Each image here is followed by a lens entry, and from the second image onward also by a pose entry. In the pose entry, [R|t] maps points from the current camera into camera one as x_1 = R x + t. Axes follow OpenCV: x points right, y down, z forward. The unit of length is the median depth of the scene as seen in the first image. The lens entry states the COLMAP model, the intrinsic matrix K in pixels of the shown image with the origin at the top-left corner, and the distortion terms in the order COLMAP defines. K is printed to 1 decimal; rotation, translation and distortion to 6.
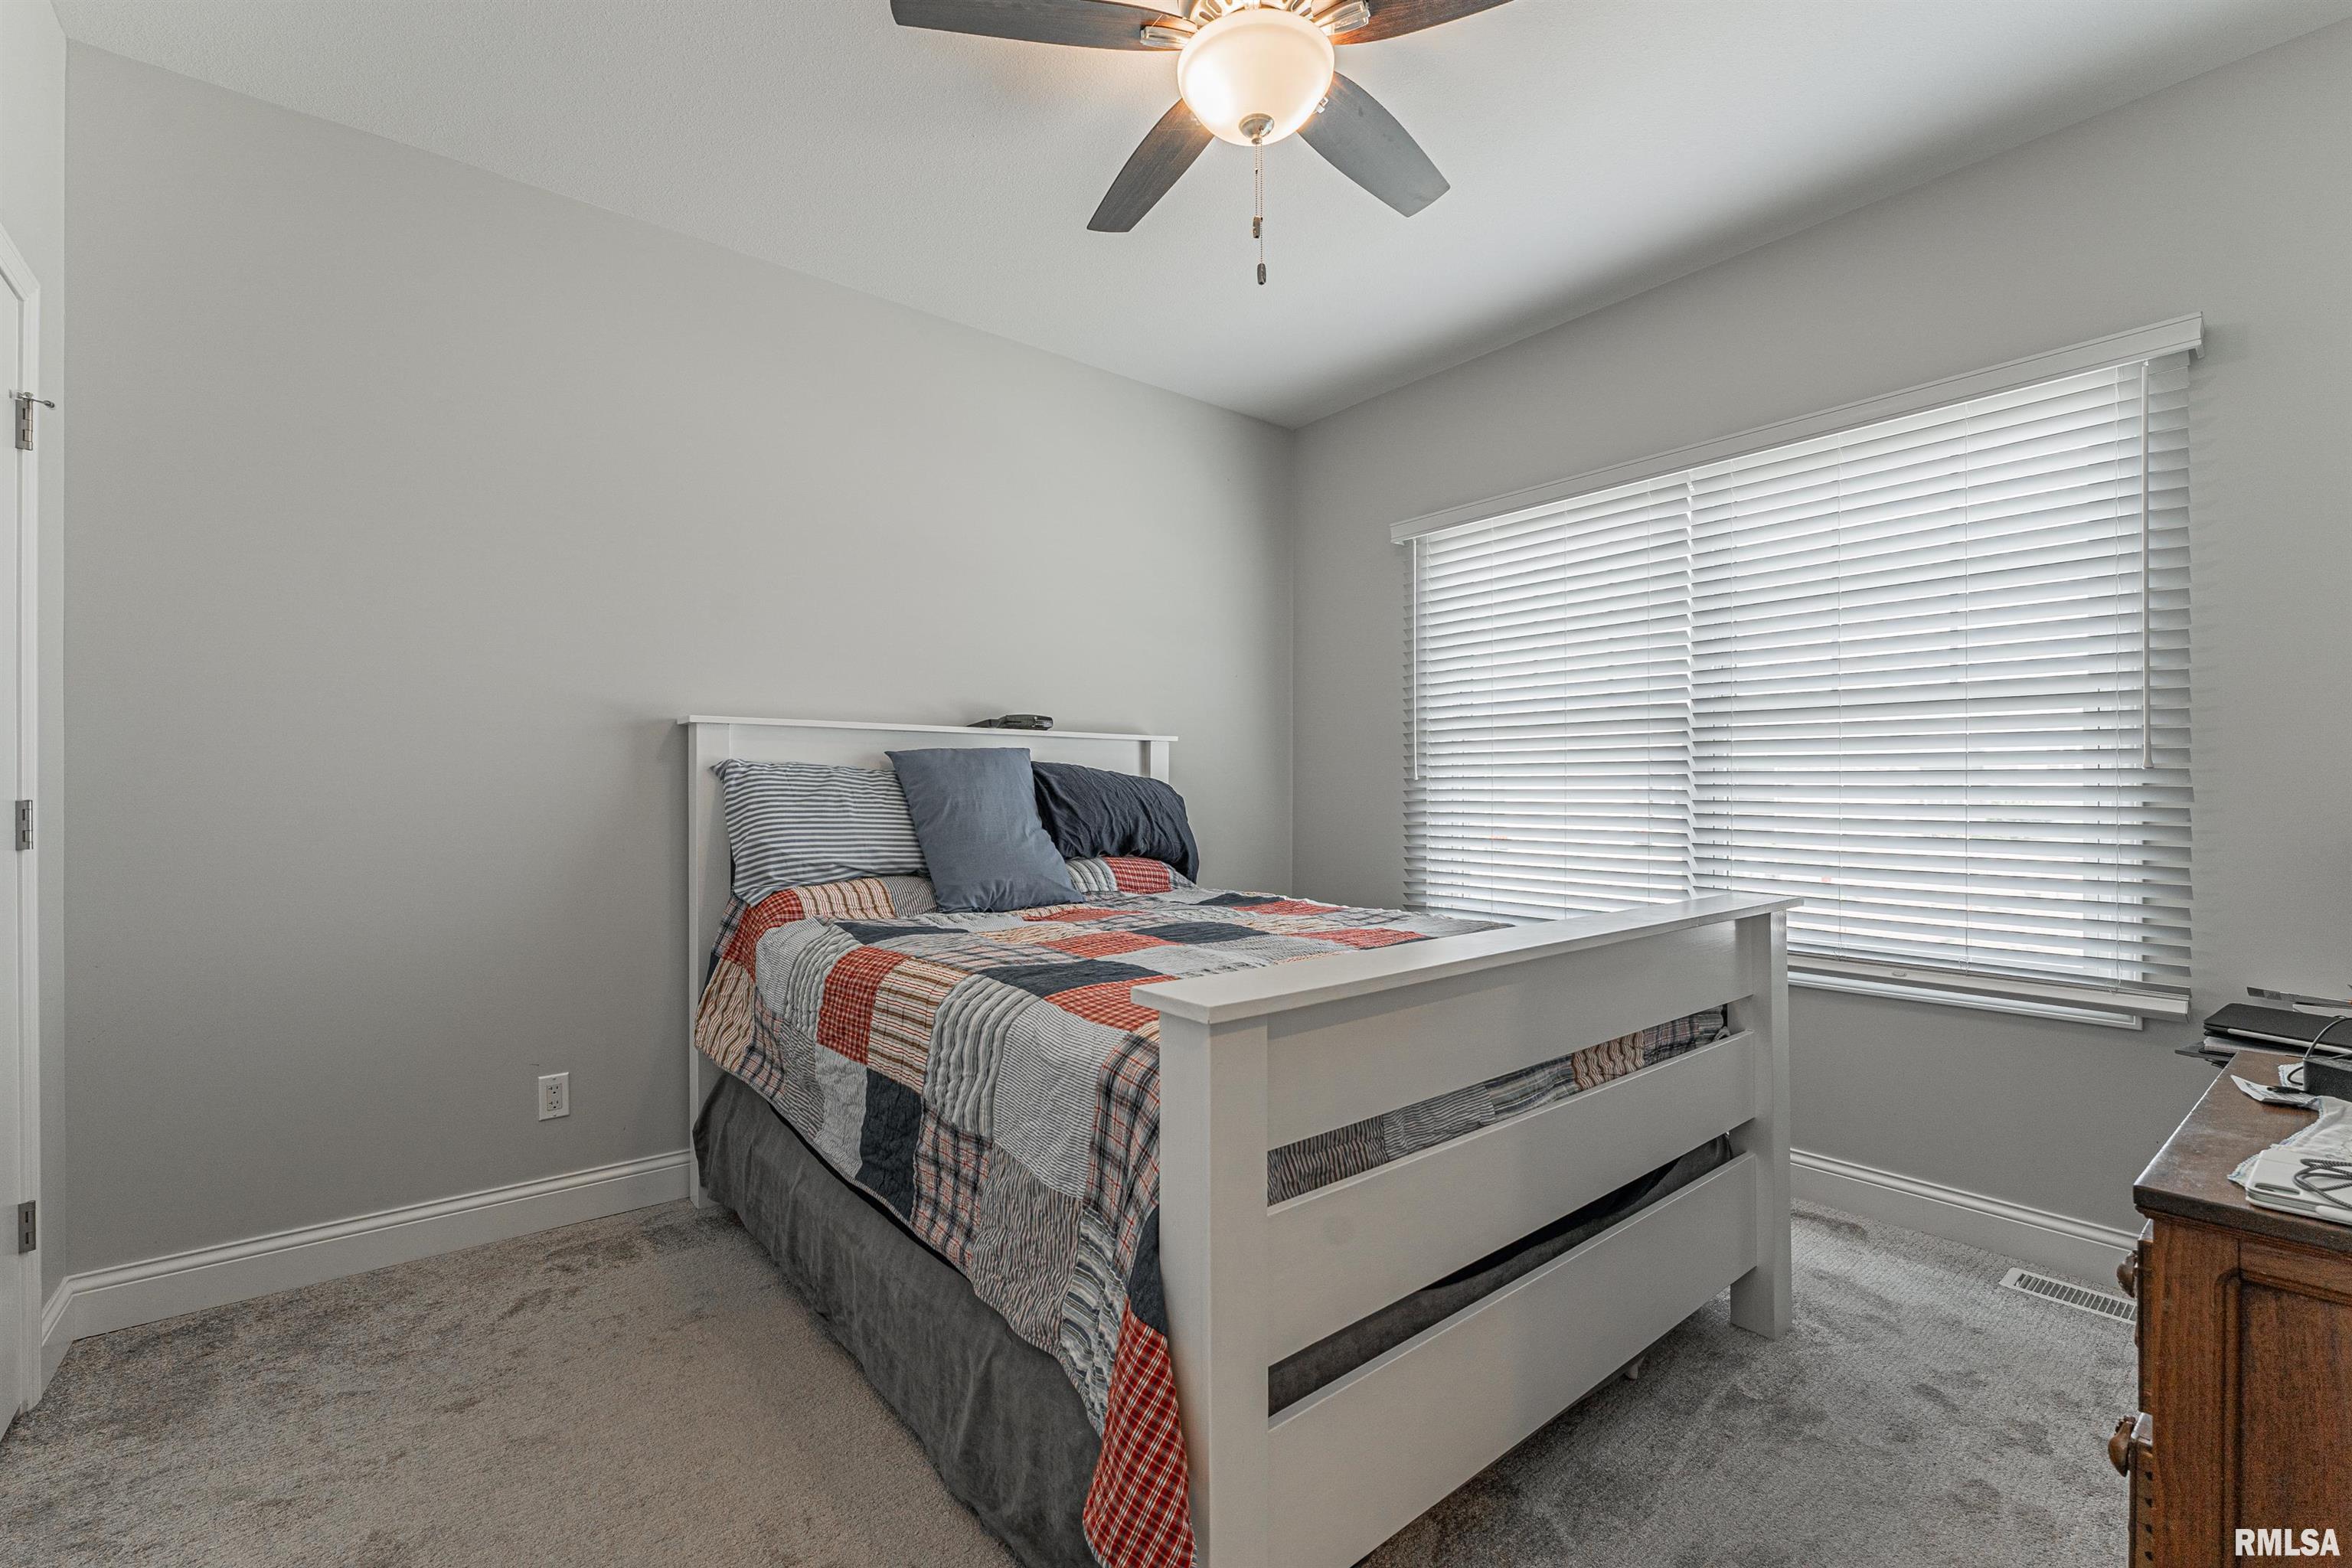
lens RADIAL K [[975.1, 0, 1176.0], [0, 975.1, 784.0], [0, 0, 1]] dist [0.000364, 0.000046]
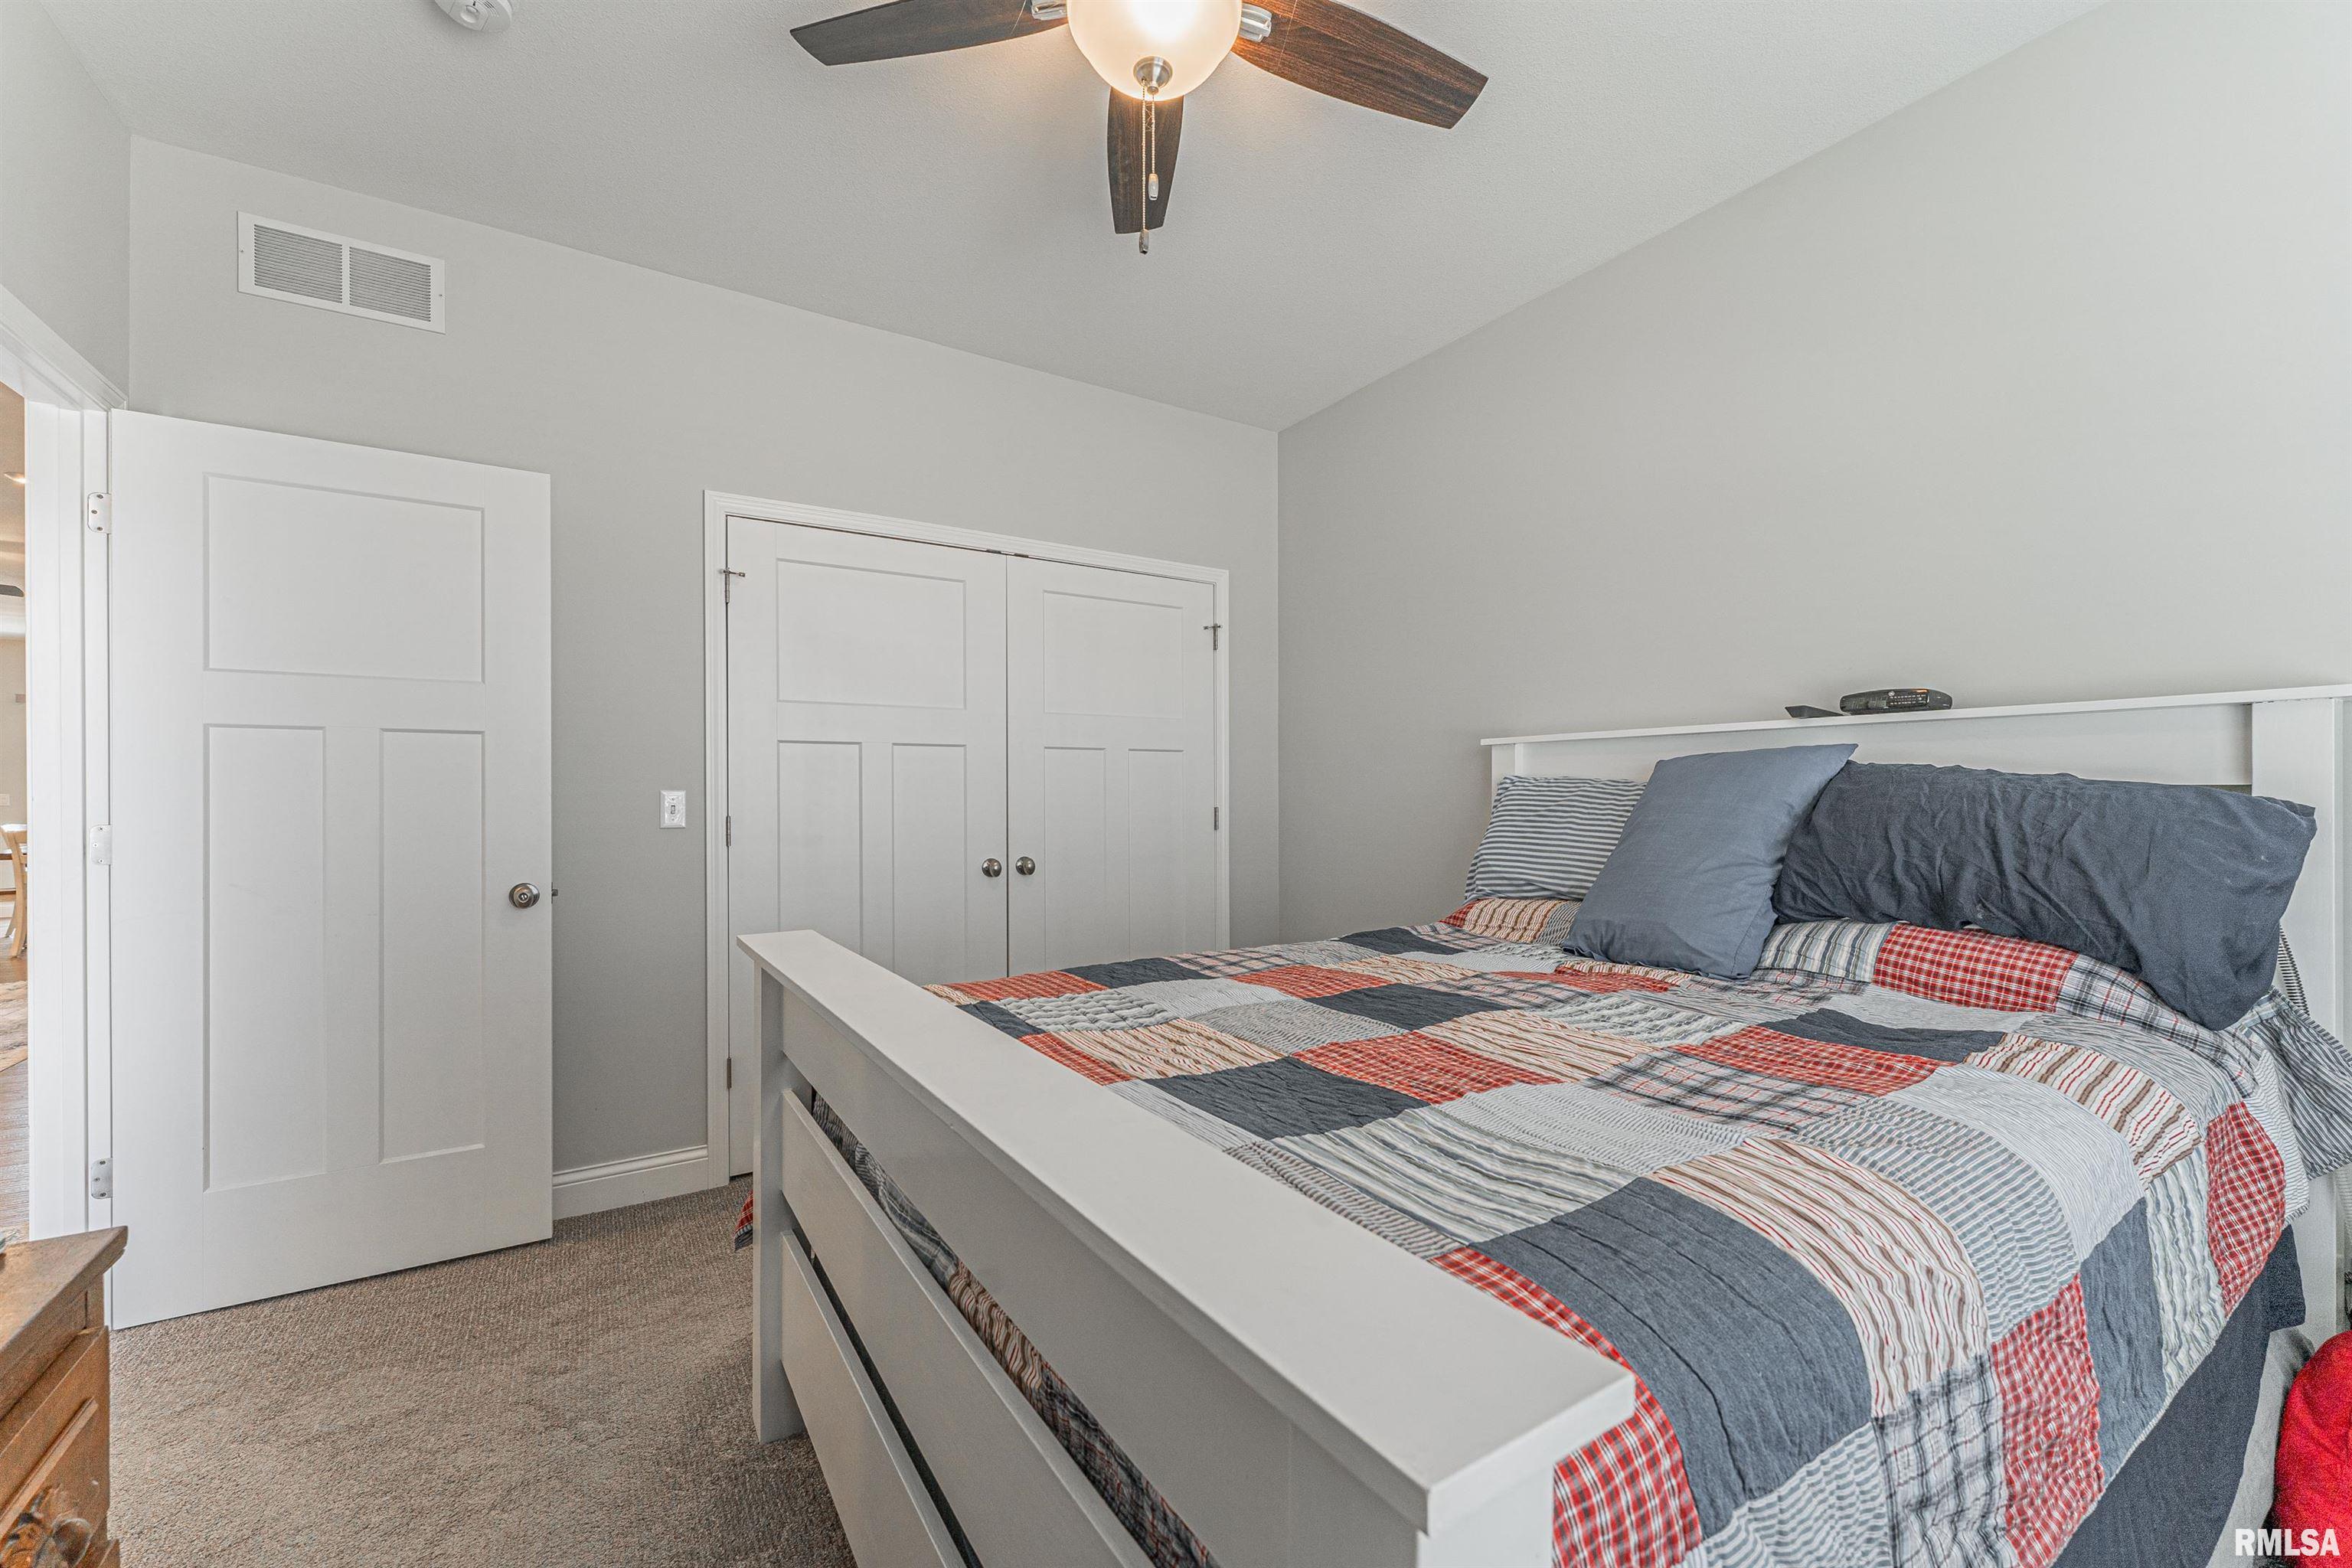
lens RADIAL K [[939.3, 0, 1172.5], [0, 939.3, 796.2], [0, 0, 1]] dist [0.000714, 0.000012]
pose [[-0.107000, -0.000773, -0.994259, 0.539795], [0.005890, 0.999982, -0.001411, -0.002807], [0.994242, -0.006007, -0.106993, 0.615795]]
